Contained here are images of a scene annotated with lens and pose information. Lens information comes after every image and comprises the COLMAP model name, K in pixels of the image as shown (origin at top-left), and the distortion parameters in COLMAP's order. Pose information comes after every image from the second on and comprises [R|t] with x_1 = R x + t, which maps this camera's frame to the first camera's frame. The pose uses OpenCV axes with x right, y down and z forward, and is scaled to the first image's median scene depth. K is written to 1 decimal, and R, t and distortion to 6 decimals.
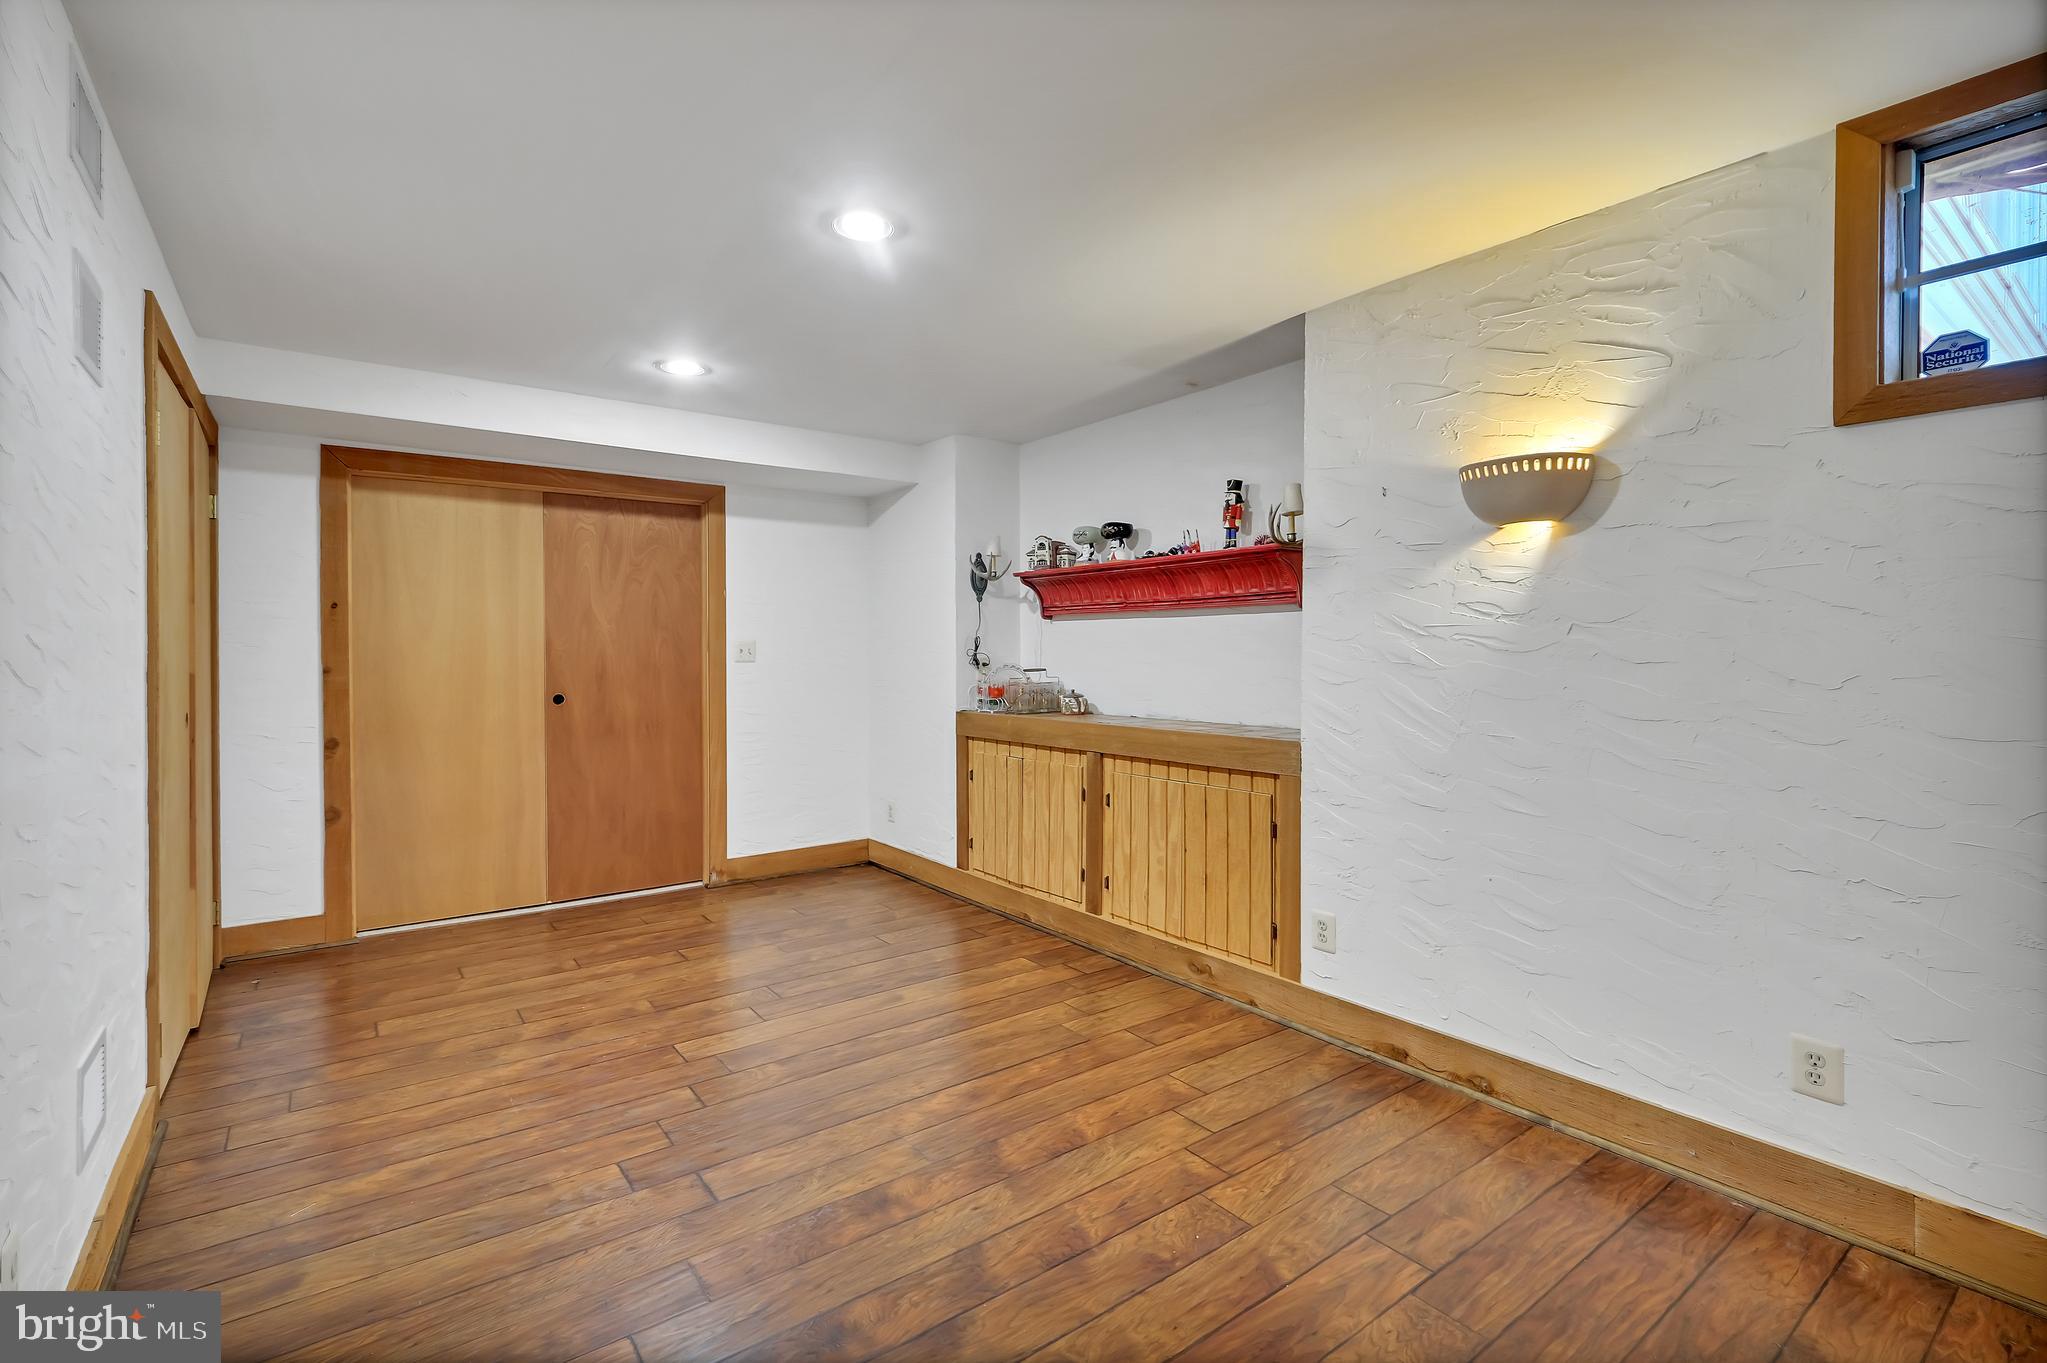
lens RADIAL K [[913.2, 0, 1030.0], [0, 913.2, 658.6], [0, 0, 1]] dist [-0.001482, 0.001119]
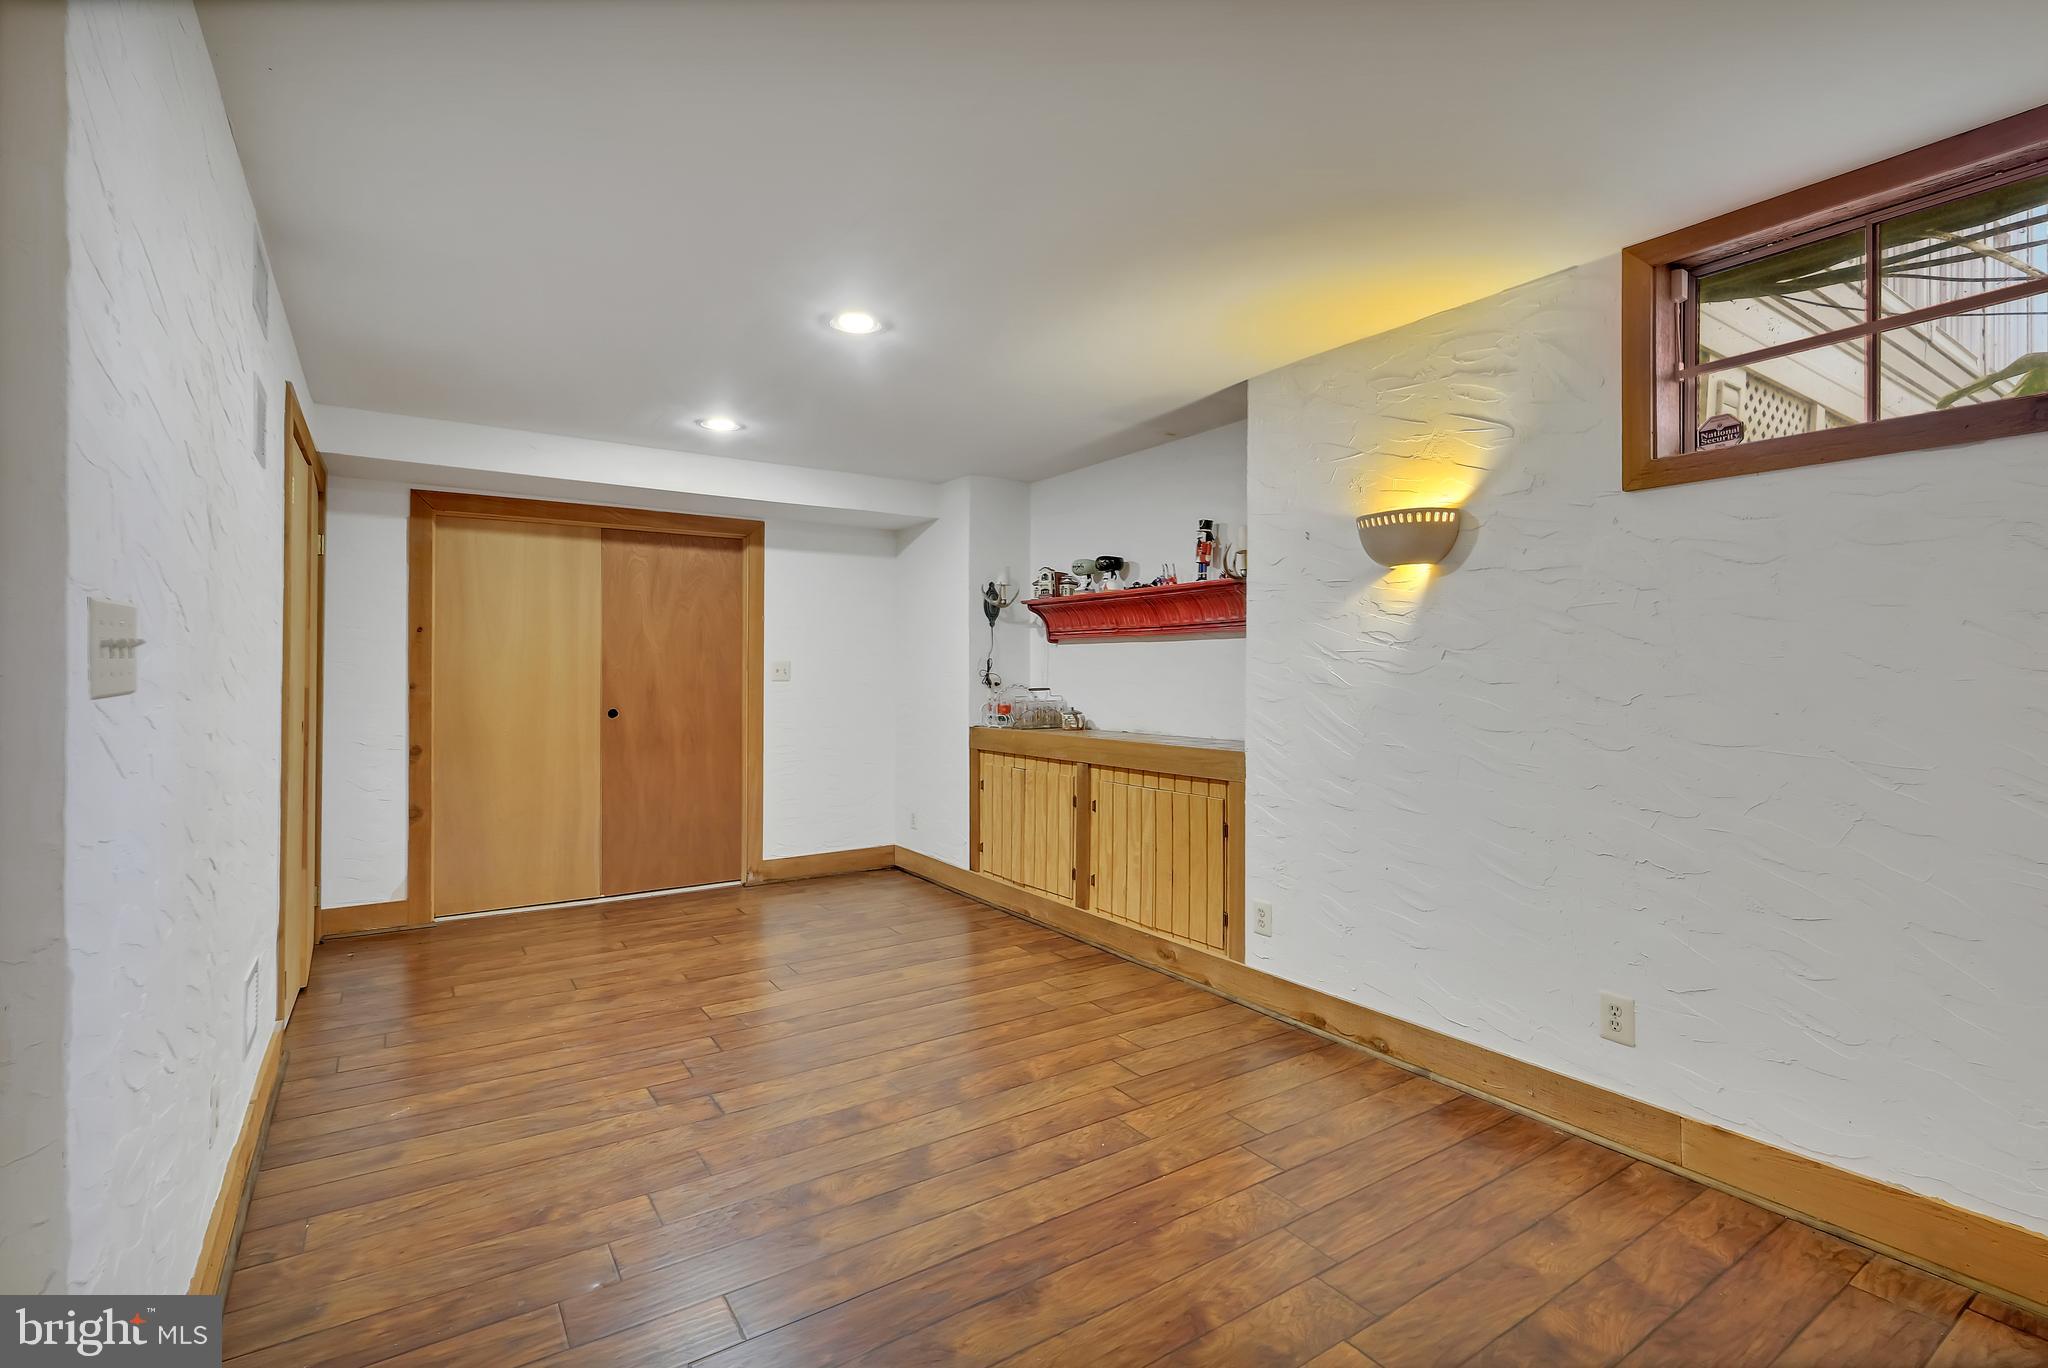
lens RADIAL K [[932.9, 0, 1064.2], [0, 932.9, 664.3], [0, 0, 1]] dist [-0.001484, -0.000319]
pose [[0.999369, 0.003474, -0.035340, 0.110856], [-0.004067, 0.999852, -0.016722, 0.001835], [0.035276, 0.016855, 0.999235, -0.177895]]
